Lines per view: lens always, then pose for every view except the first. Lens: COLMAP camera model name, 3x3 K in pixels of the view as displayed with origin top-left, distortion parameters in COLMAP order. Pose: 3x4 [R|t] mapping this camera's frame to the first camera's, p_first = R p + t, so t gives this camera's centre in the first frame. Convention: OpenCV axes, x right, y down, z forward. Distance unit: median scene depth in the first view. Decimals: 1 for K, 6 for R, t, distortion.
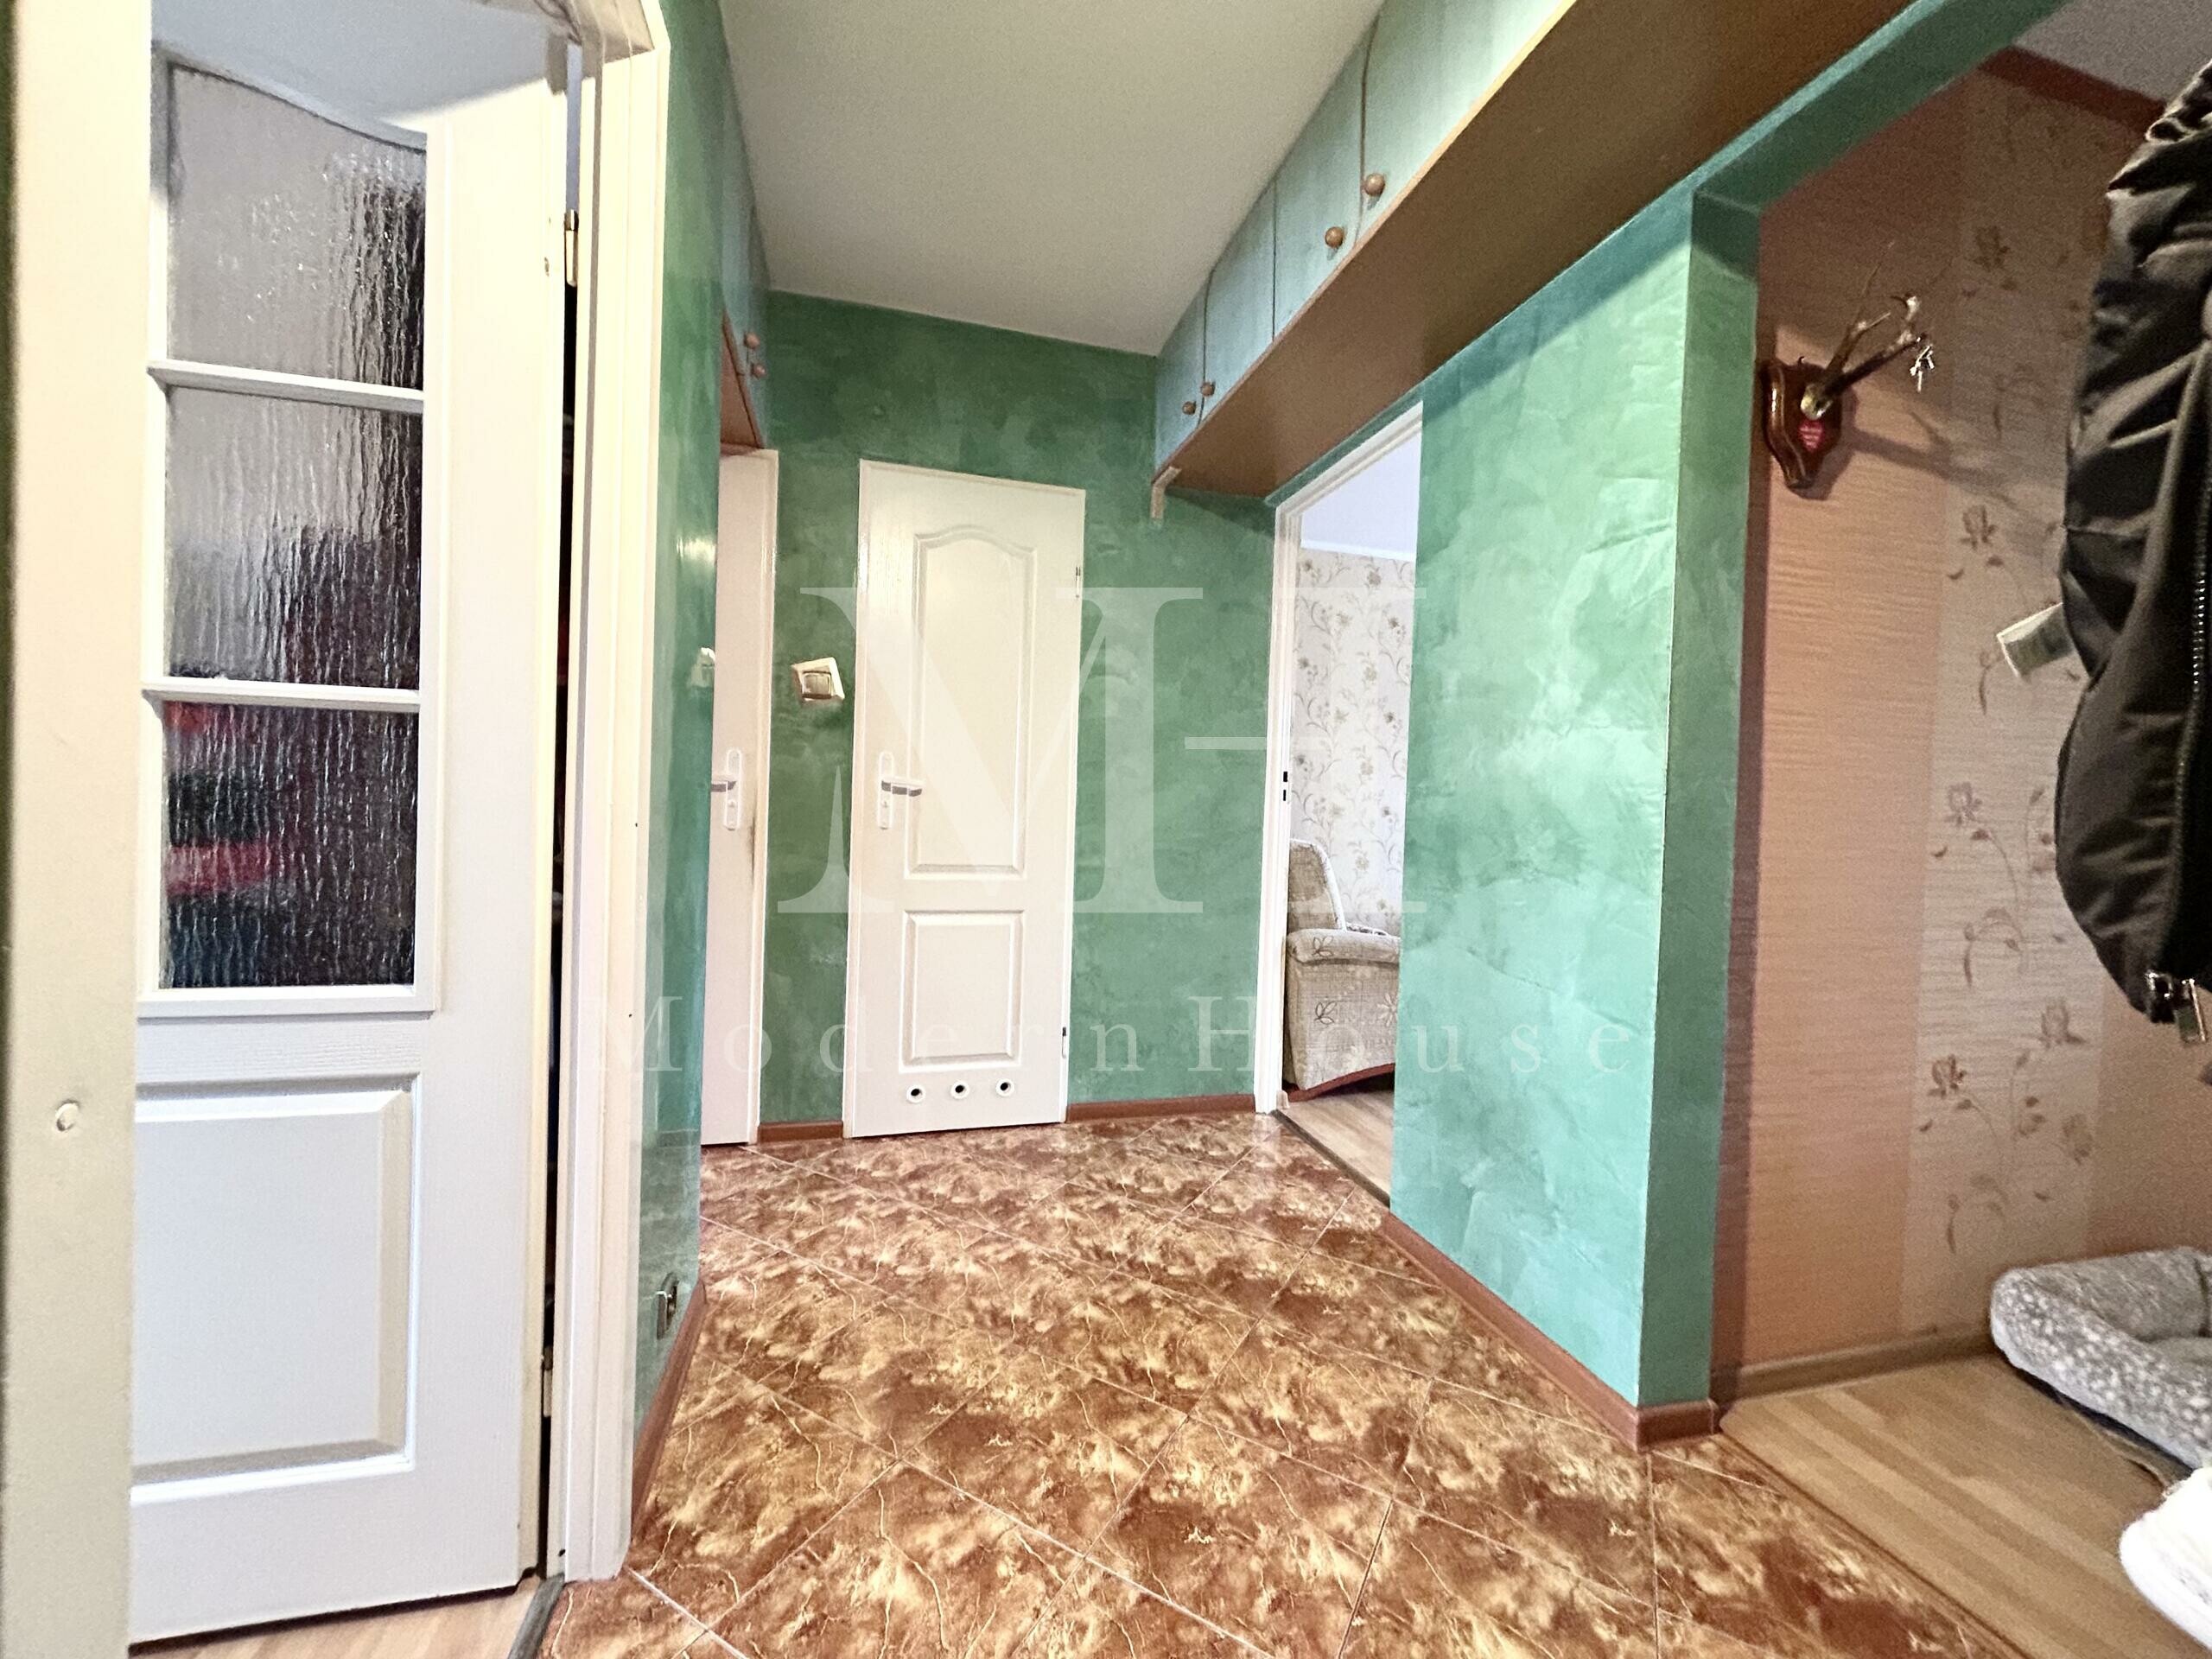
lens RADIAL K [[889.5, 0, 1103.7], [0, 889.5, 826.8], [0, 0, 1]] dist [0.001378, 0.000297]
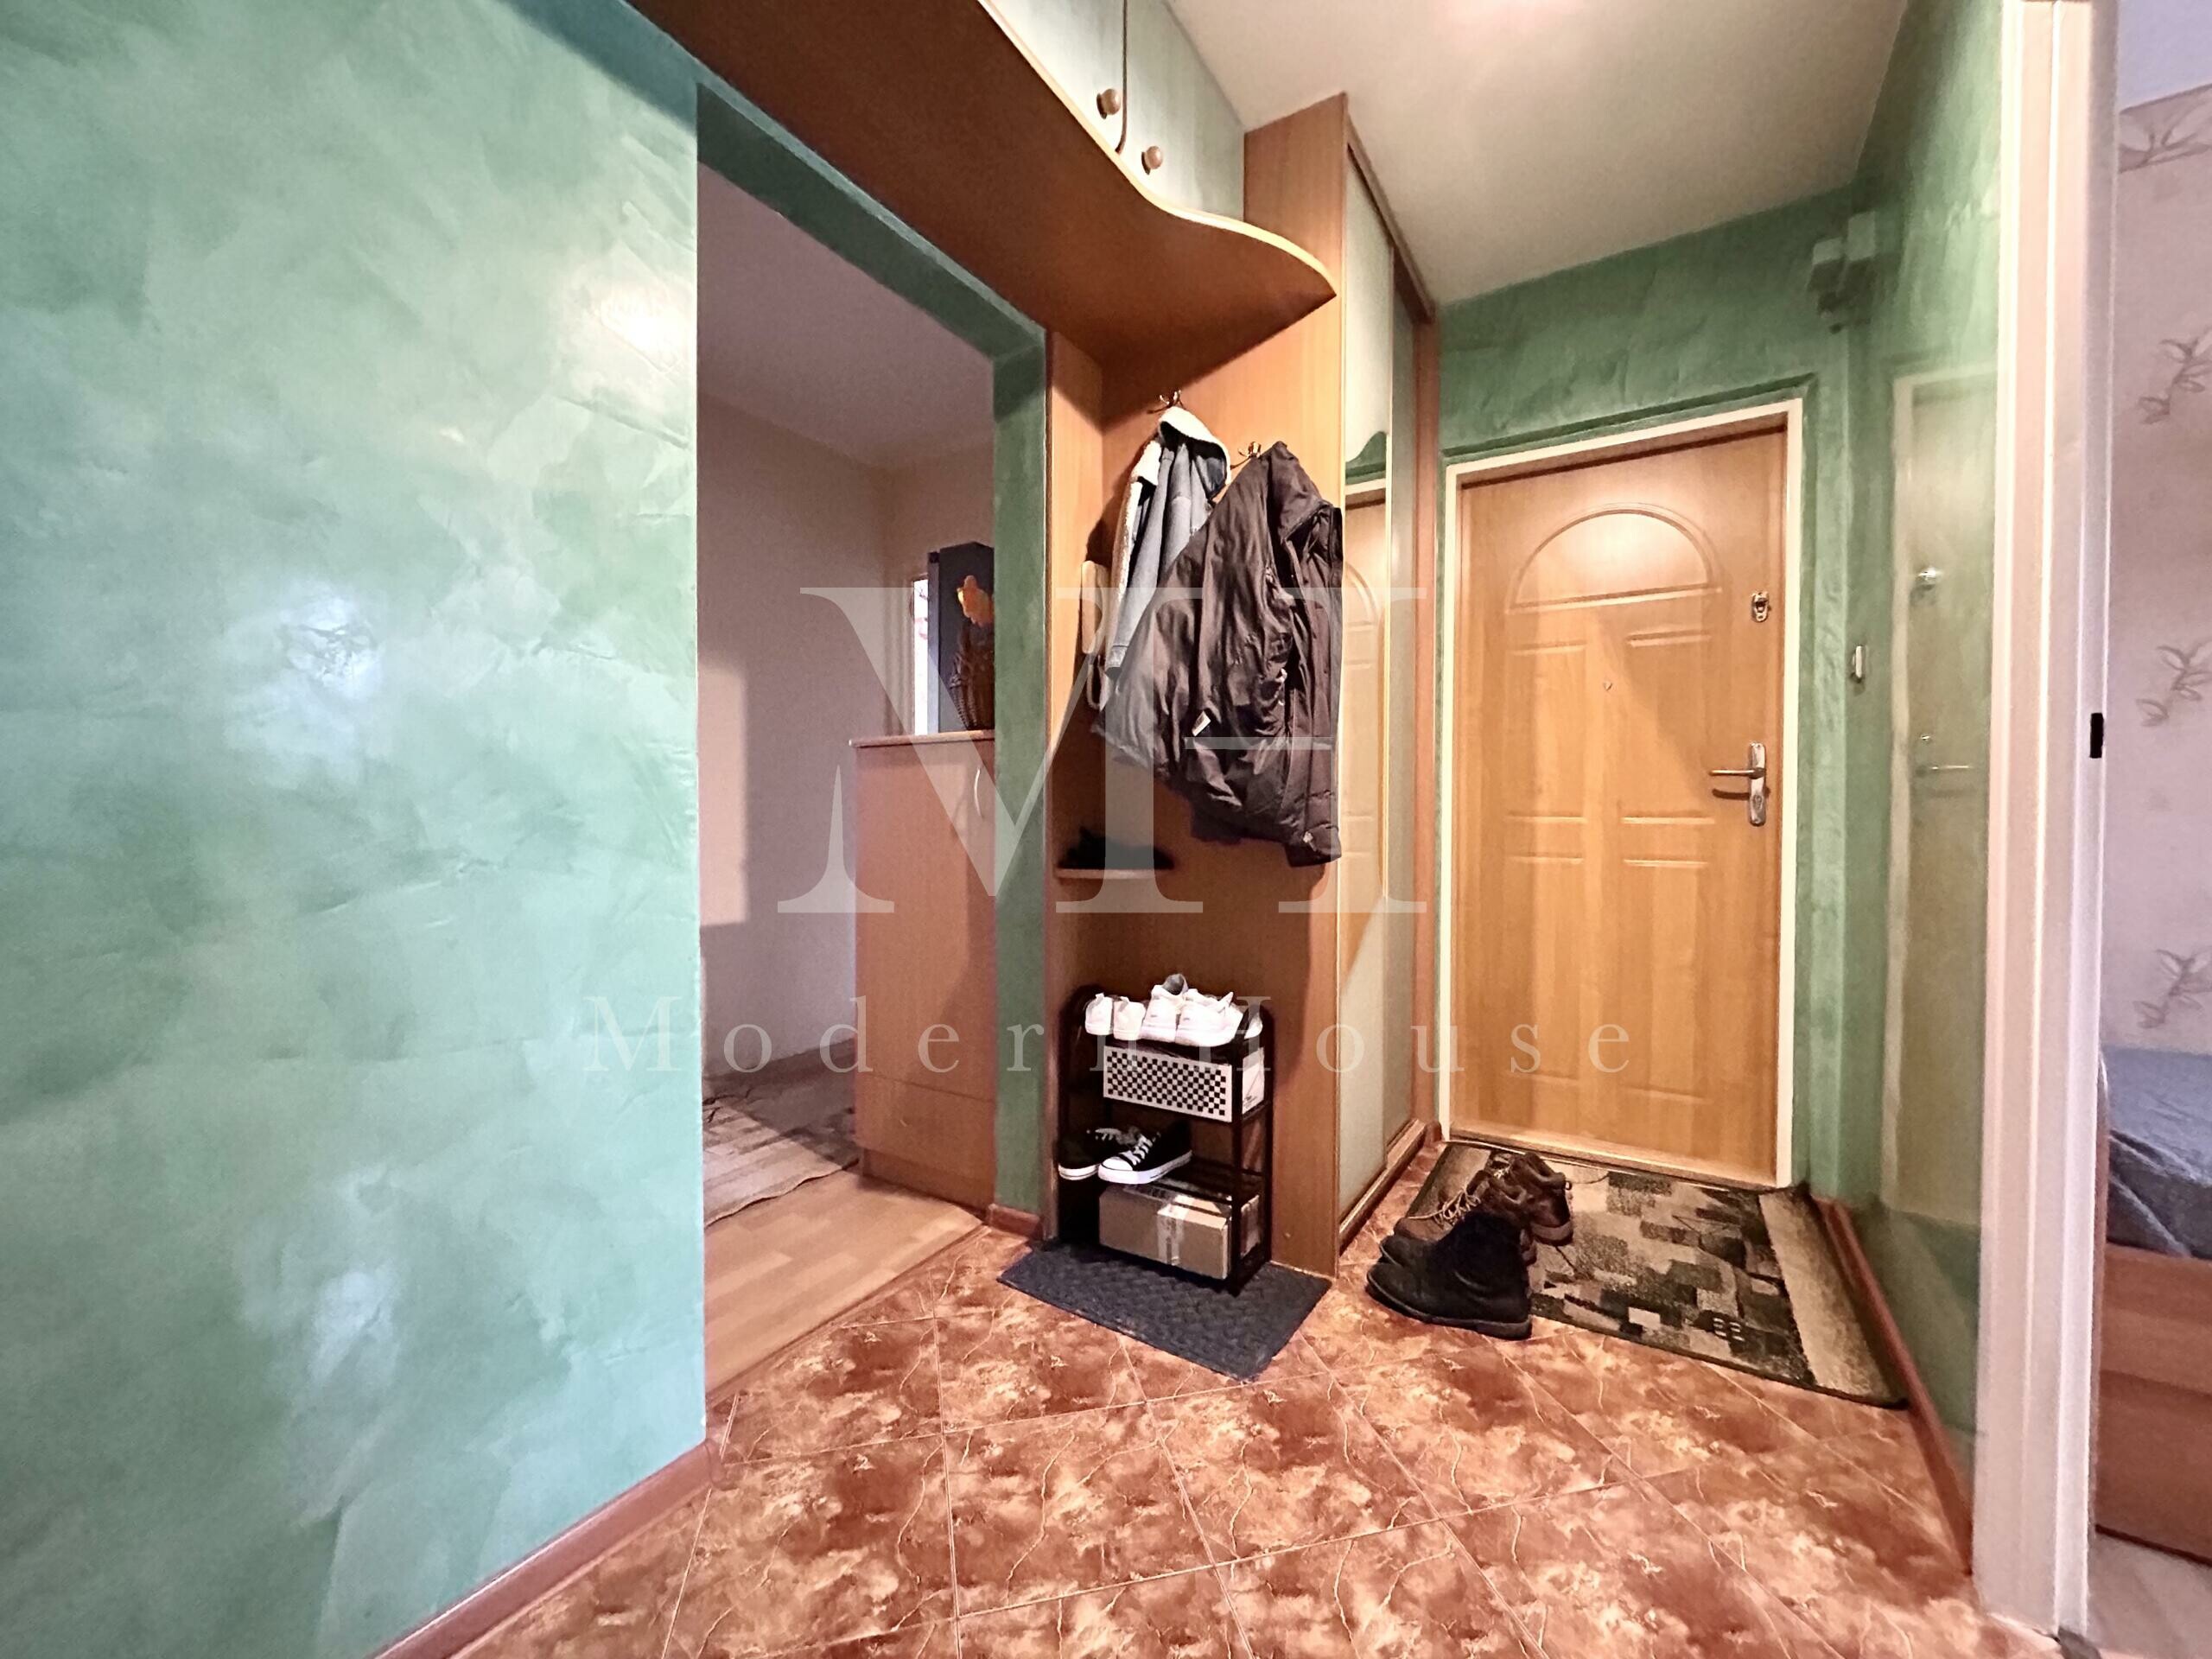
lens RADIAL K [[889.5, 0, 1103.7], [0, 889.5, 826.8], [0, 0, 1]] dist [0.001378, 0.000297]
pose [[-0.688464, -0.044222, 0.723921, -0.296633], [-0.010063, 0.998626, 0.051432, -0.013699], [-0.725201, 0.028124, -0.687963, 1.302749]]
